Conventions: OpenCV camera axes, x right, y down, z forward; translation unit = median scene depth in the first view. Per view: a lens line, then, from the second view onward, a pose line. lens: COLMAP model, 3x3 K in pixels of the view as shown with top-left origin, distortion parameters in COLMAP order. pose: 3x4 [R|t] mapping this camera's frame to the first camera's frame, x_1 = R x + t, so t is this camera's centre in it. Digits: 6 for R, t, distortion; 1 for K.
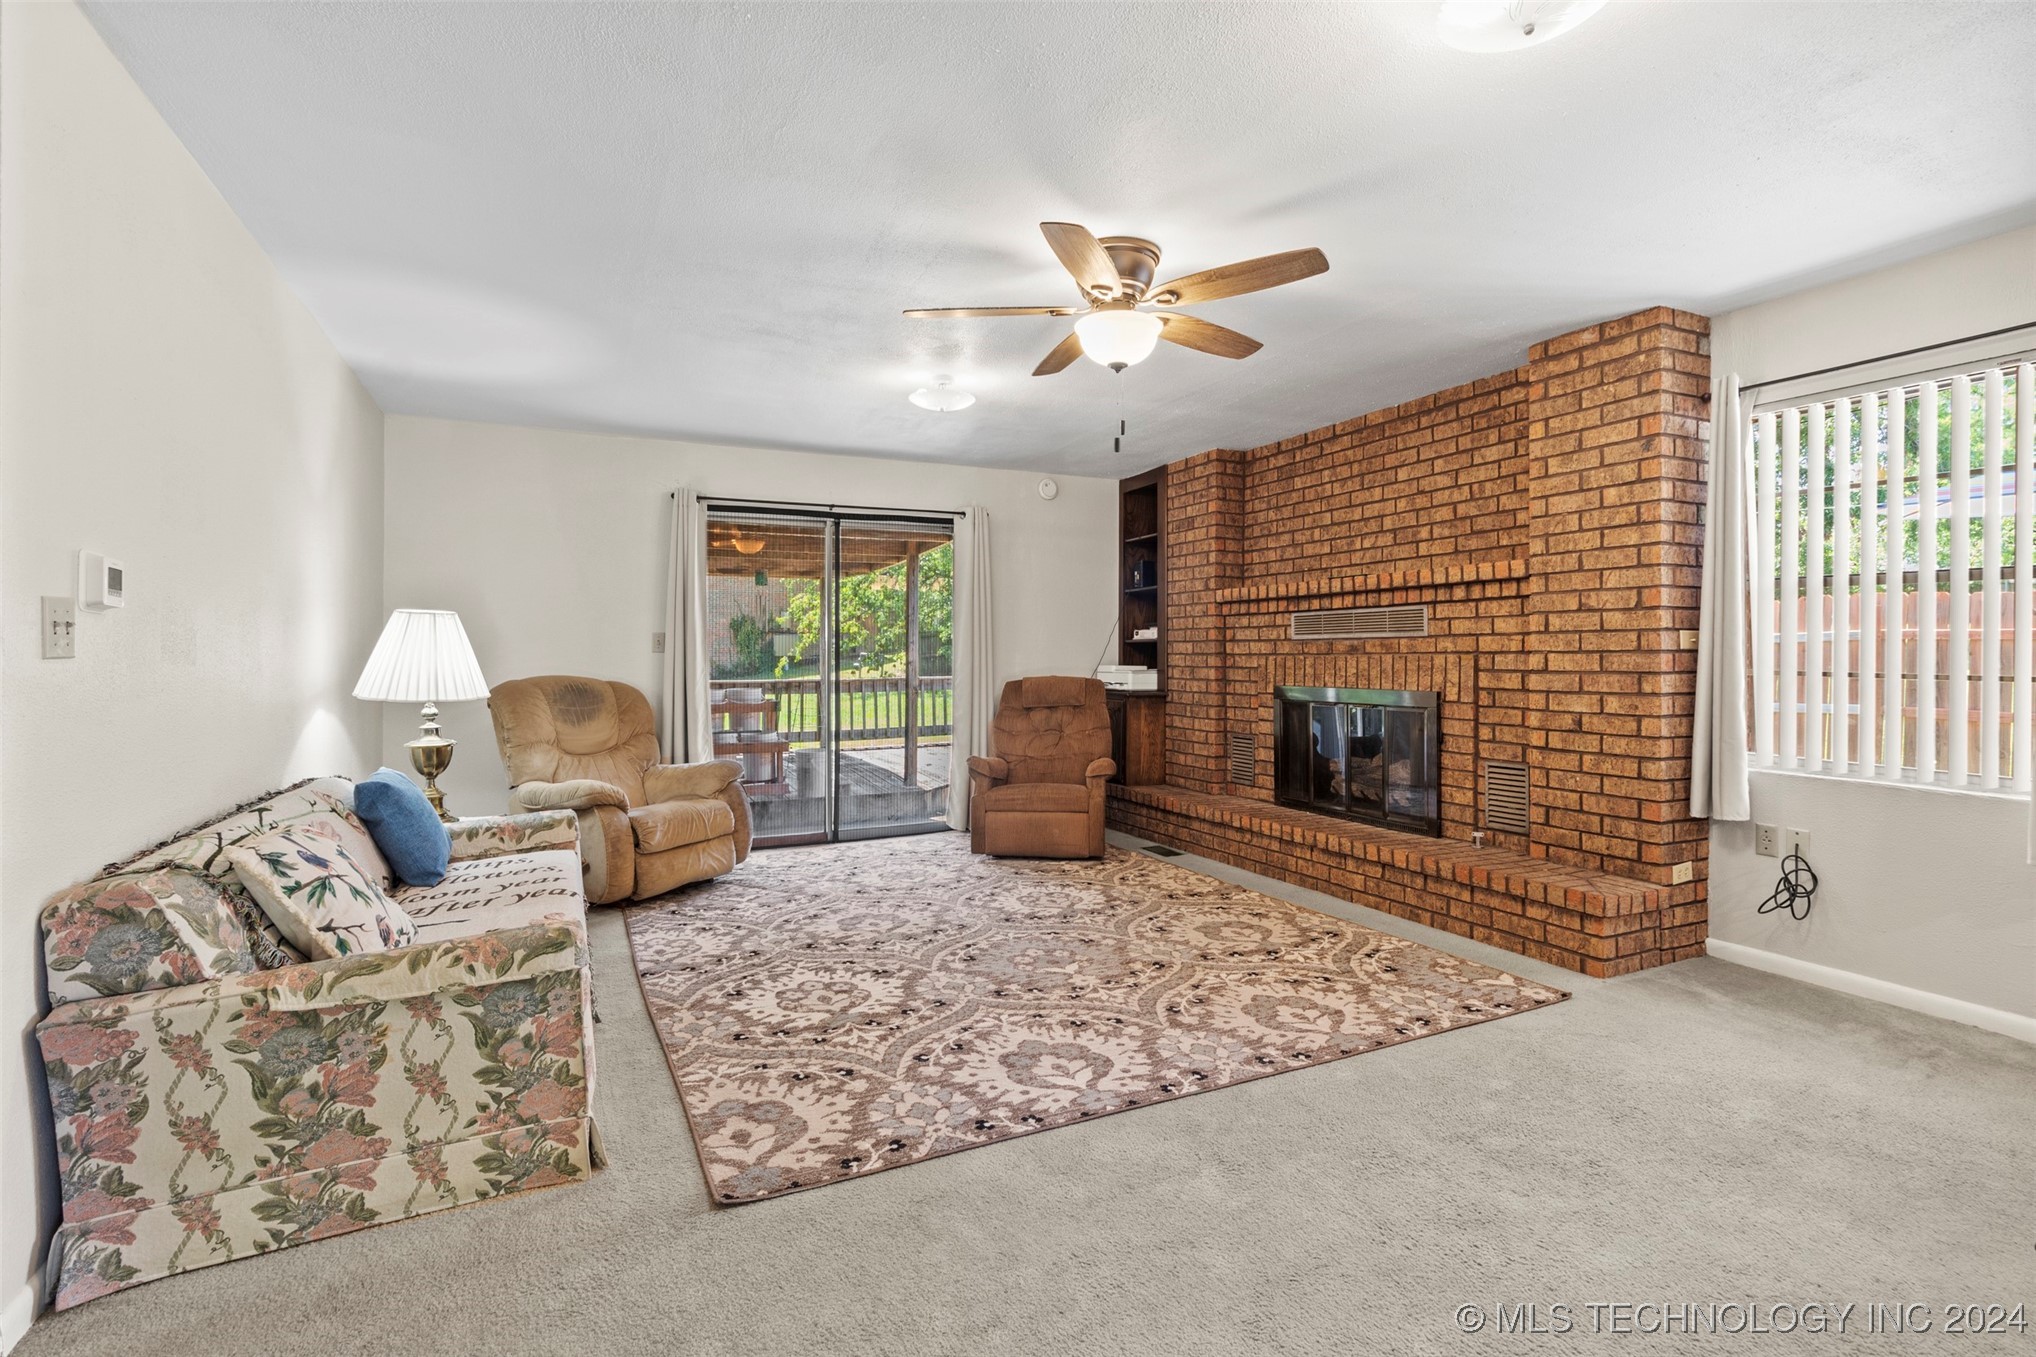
lens RADIAL K [[958.8, 0, 1019.0], [0, 958.8, 658.0], [0, 0, 1]] dist [0.000175, -0.000071]
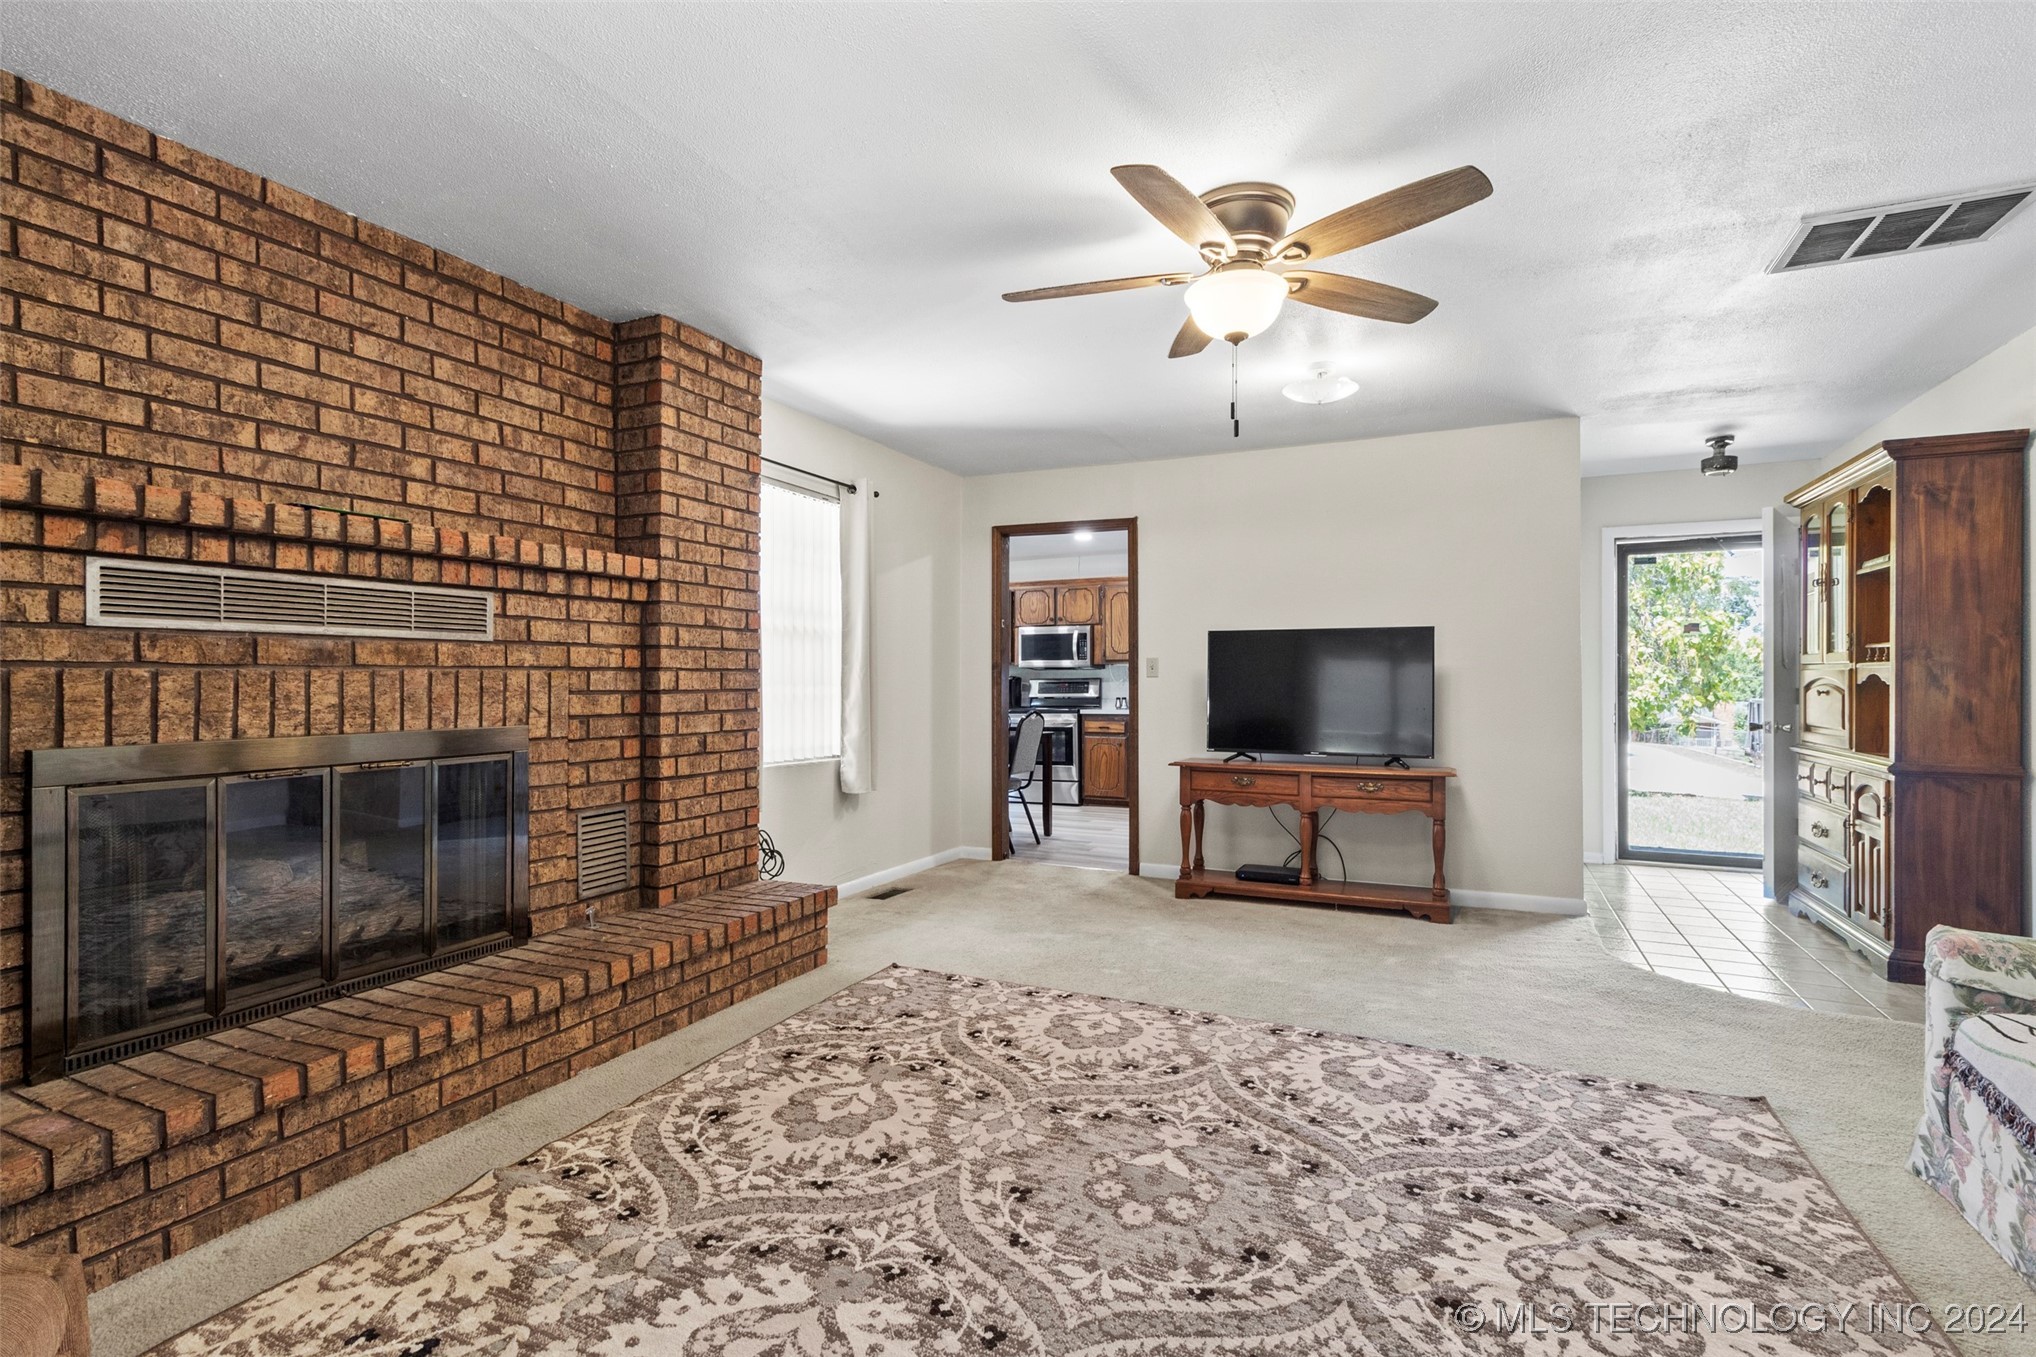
lens RADIAL K [[958.8, 0, 1019.6], [0, 958.8, 679.4], [0, 0, 1]] dist [0.000175, -0.000071]
pose [[-0.638914, 0.000944, 0.769278, -0.352660], [0.001047, 0.999999, -0.000358, 0.004072], [-0.769278, 0.000577, -0.638914, 1.369614]]
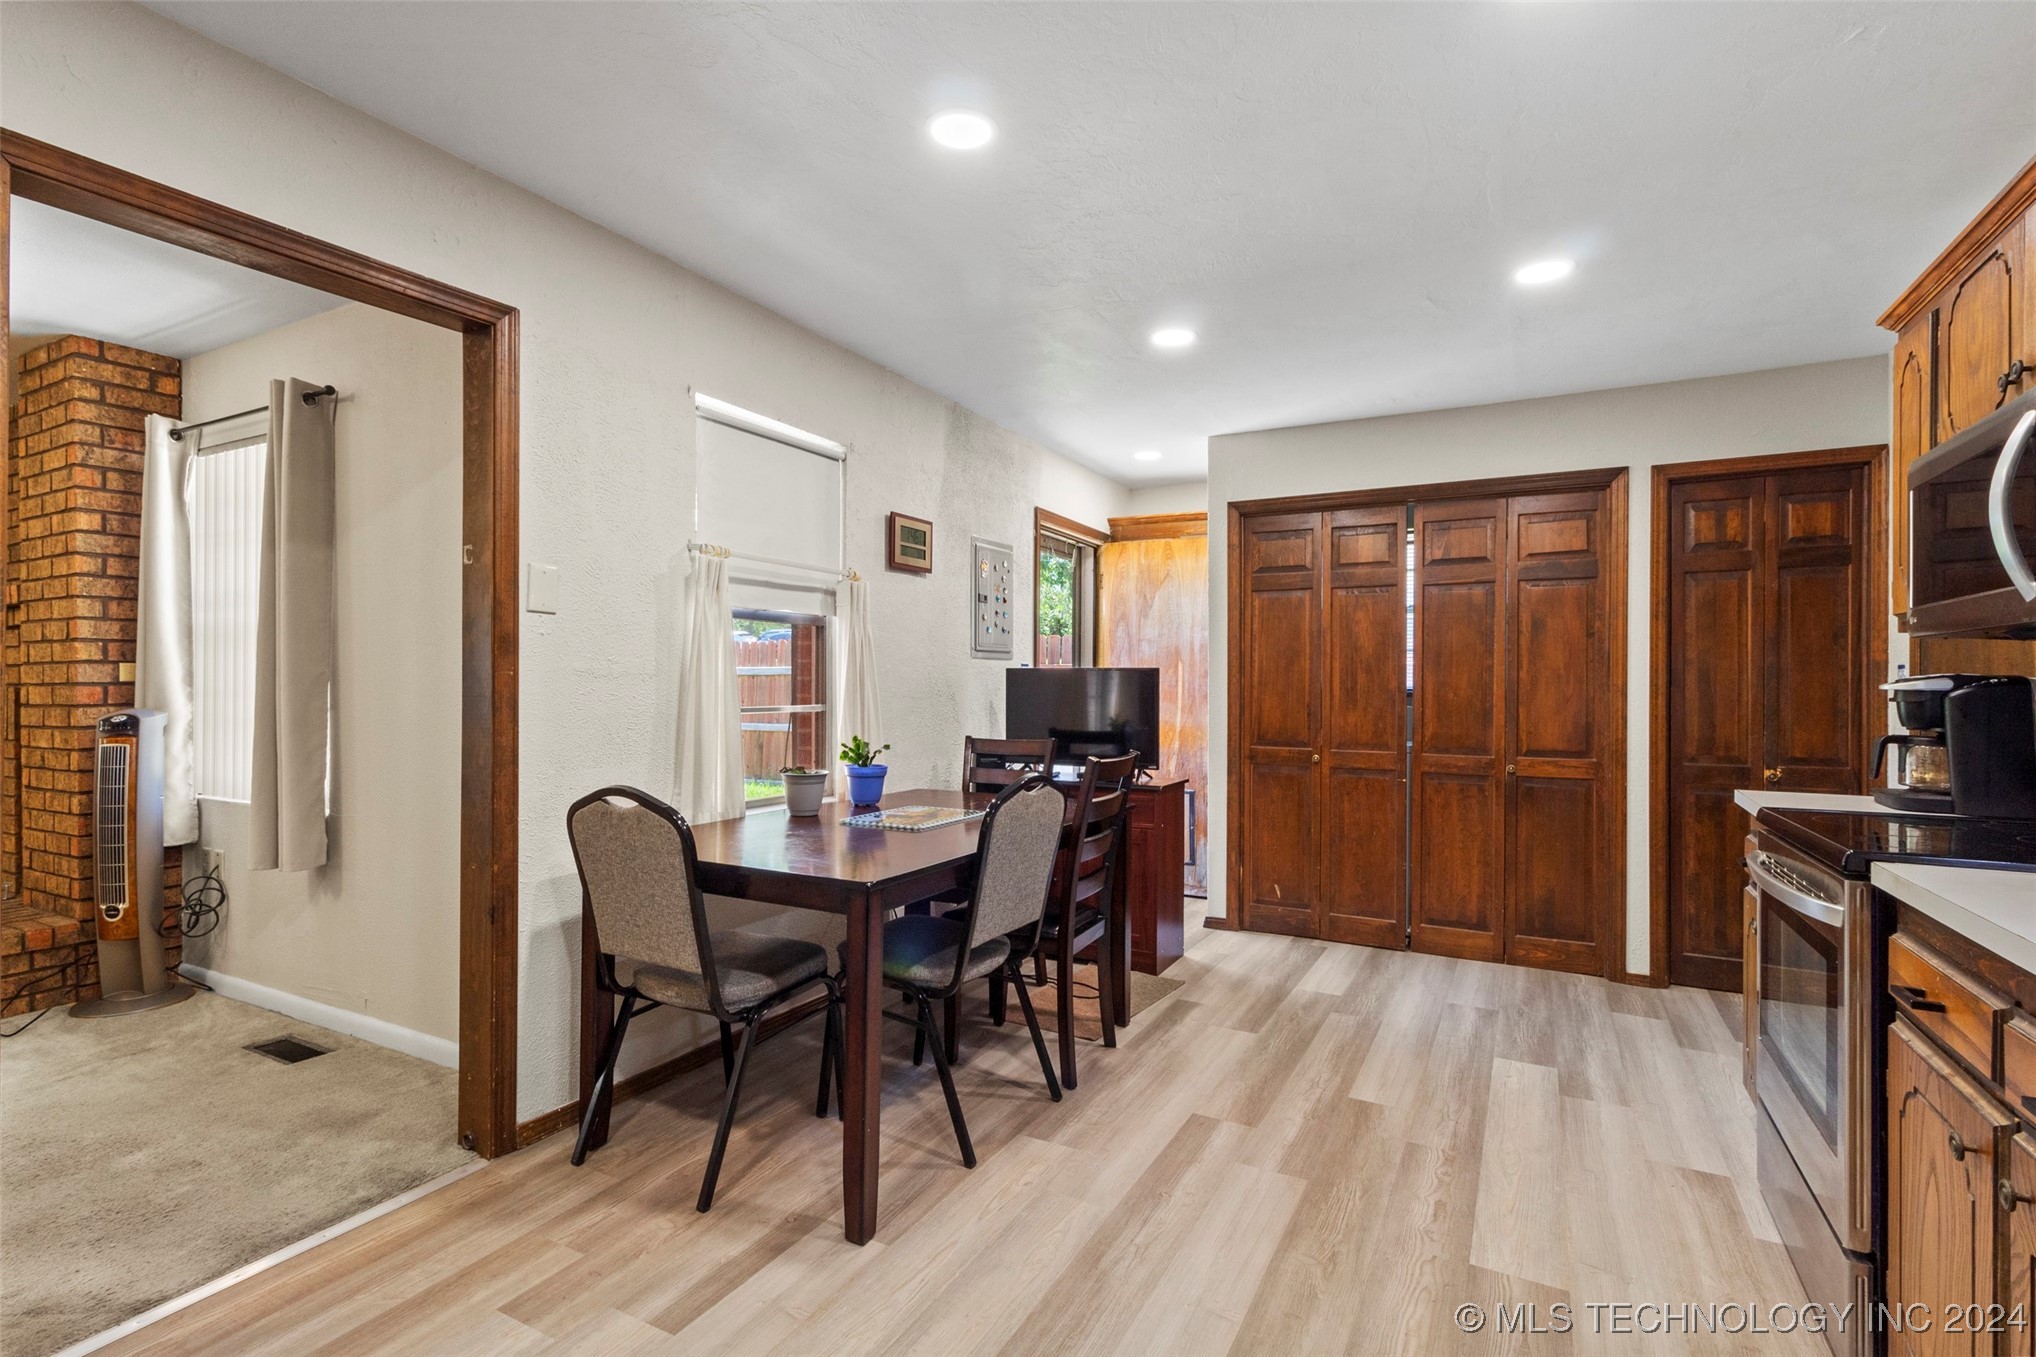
lens RADIAL K [[958.8, 0, 1018.2], [0, 958.8, 687.3], [0, 0, 1]] dist [0.000175, -0.000071]
pose [[0.805406, -0.001101, 0.592722, 0.800859], [0.003117, 0.999992, -0.002378, 0.001638], [-0.592715, 0.003763, 0.805404, -0.343320]]
